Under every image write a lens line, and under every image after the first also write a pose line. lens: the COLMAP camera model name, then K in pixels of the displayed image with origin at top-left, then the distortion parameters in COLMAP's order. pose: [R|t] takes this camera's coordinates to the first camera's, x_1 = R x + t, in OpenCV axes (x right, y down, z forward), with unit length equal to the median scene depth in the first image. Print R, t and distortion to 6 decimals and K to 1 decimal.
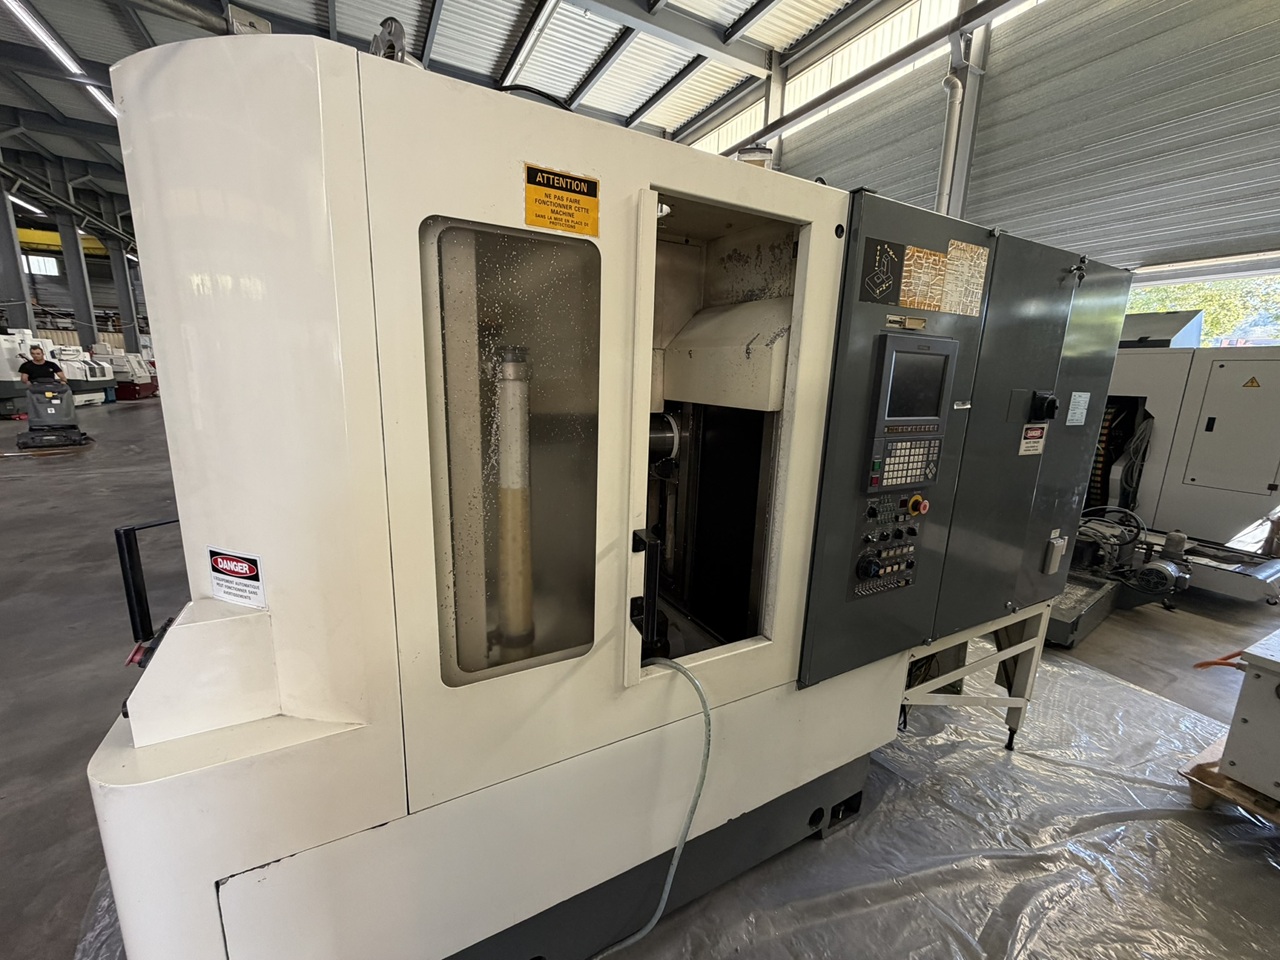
lens RADIAL K [[514.8, 0, 637.8], [0, 514.8, 478.0], [0, 0, 1]] dist [0.003478, 0.000354]
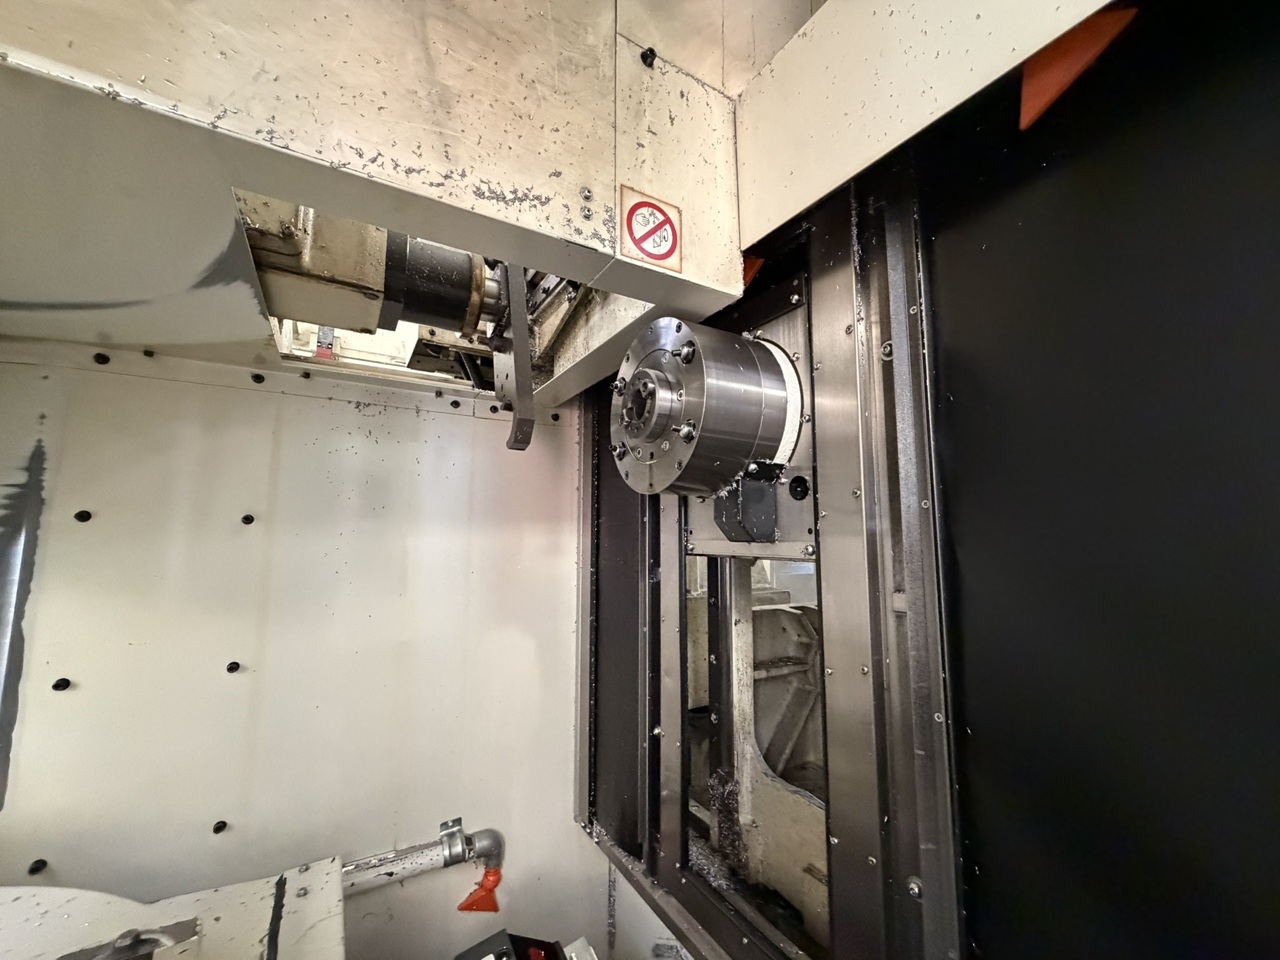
lens RADIAL K [[514.8, 0, 642.6], [0, 514.8, 479.8], [0, 0, 1]] dist [0.003478, 0.000354]
pose [[0.998850, -0.023340, 0.041888, -0.023976], [0.035011, 0.951878, -0.304470, 0.064703], [-0.032765, 0.305587, 0.951600, 0.918962]]
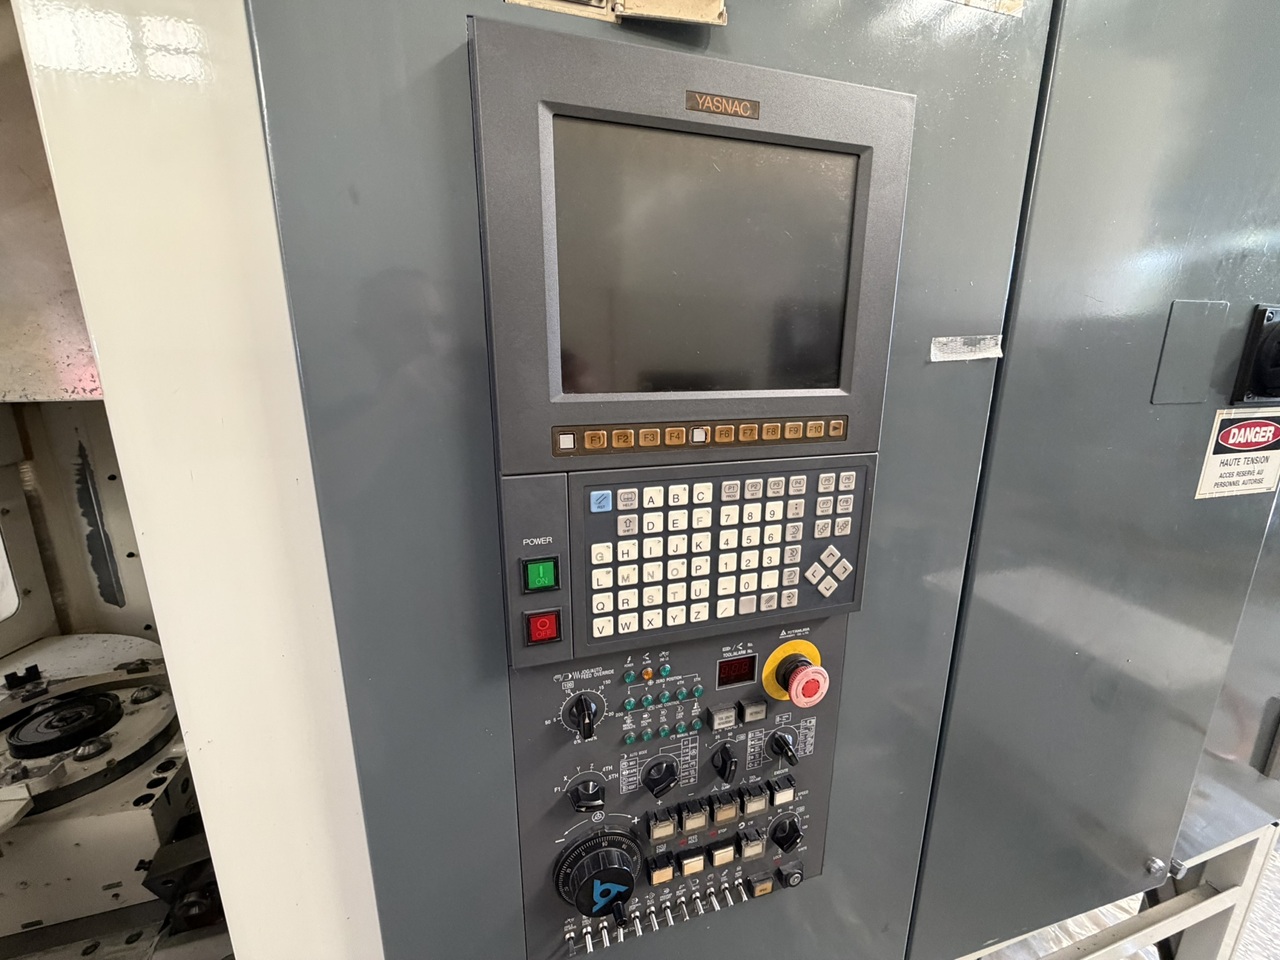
lens RADIAL K [[514.8, 0, 636.2], [0, 514.8, 479.7], [0, 0, 1]] dist [0.003478, 0.000354]
pose [[0.979142, 0.012119, -0.202817, 0.530611], [-0.007007, 0.999640, 0.025902, -0.075551], [0.203058, -0.023941, 0.978874, 0.702440]]
